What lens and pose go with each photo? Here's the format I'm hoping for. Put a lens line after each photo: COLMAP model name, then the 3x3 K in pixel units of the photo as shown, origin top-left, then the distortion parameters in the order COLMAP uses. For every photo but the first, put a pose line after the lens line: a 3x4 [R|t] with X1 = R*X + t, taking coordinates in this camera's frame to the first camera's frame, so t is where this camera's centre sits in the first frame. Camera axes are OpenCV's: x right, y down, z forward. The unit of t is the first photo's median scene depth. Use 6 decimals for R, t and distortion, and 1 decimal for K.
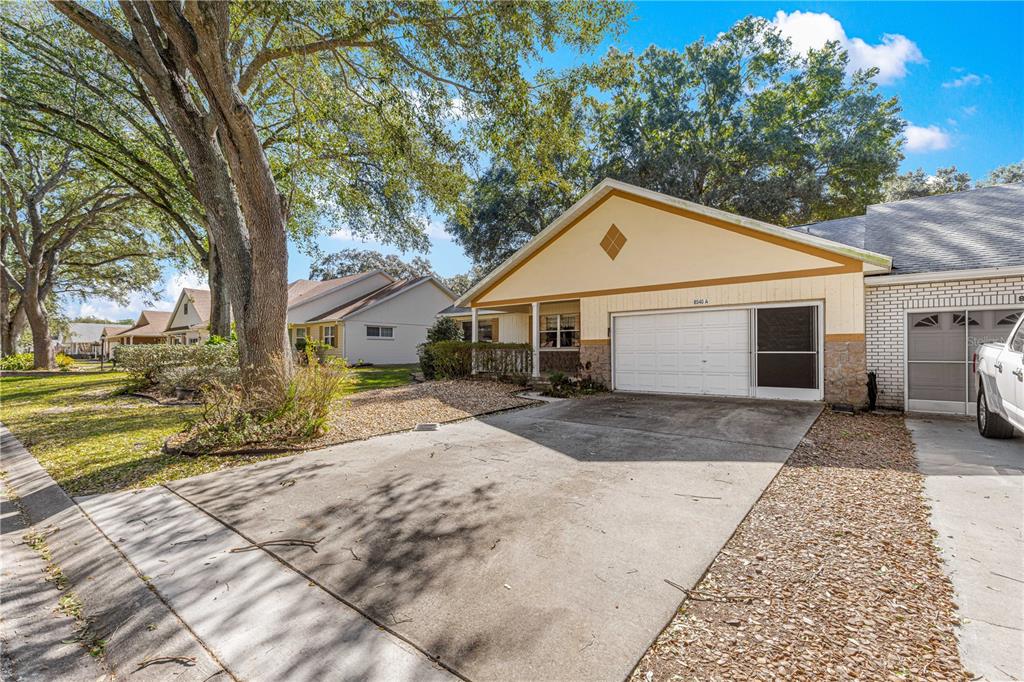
lens RADIAL K [[462.5, 0, 512.6], [0, 462.5, 343.4], [0, 0, 1]] dist [0.009852, 0.000179]
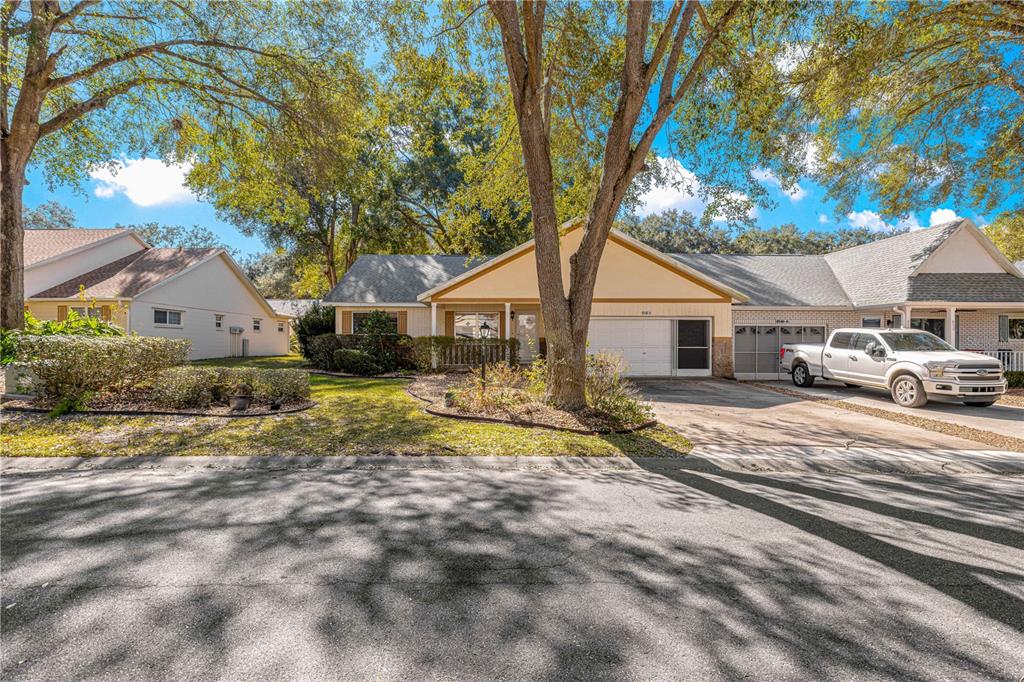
lens RADIAL K [[487.8, 0, 512.0], [0, 487.8, 341.0], [0, 0, 1]] dist [-0.003514, -0.000285]
pose [[0.750824, 0.005872, 0.660477, -1.075730], [-0.015984, 0.999829, 0.009282, -0.009284], [-0.660309, -0.017526, 0.750789, 0.130927]]
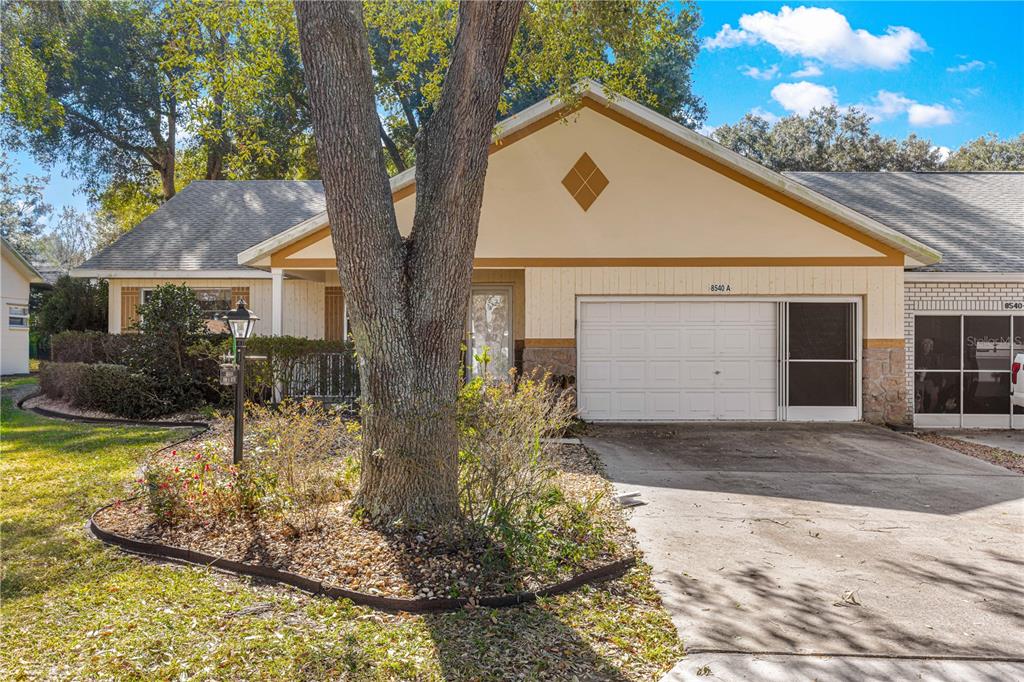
lens RADIAL K [[861.8, 0, 511.7], [0, 861.8, 335.2], [0, 0, 1]] dist [0.005387, 0.002461]
pose [[0.780293, 0.013442, 0.625270, -0.749319], [-0.015802, 0.999874, -0.001775, -0.012881], [-0.625215, -0.008496, 0.780407, 0.204012]]
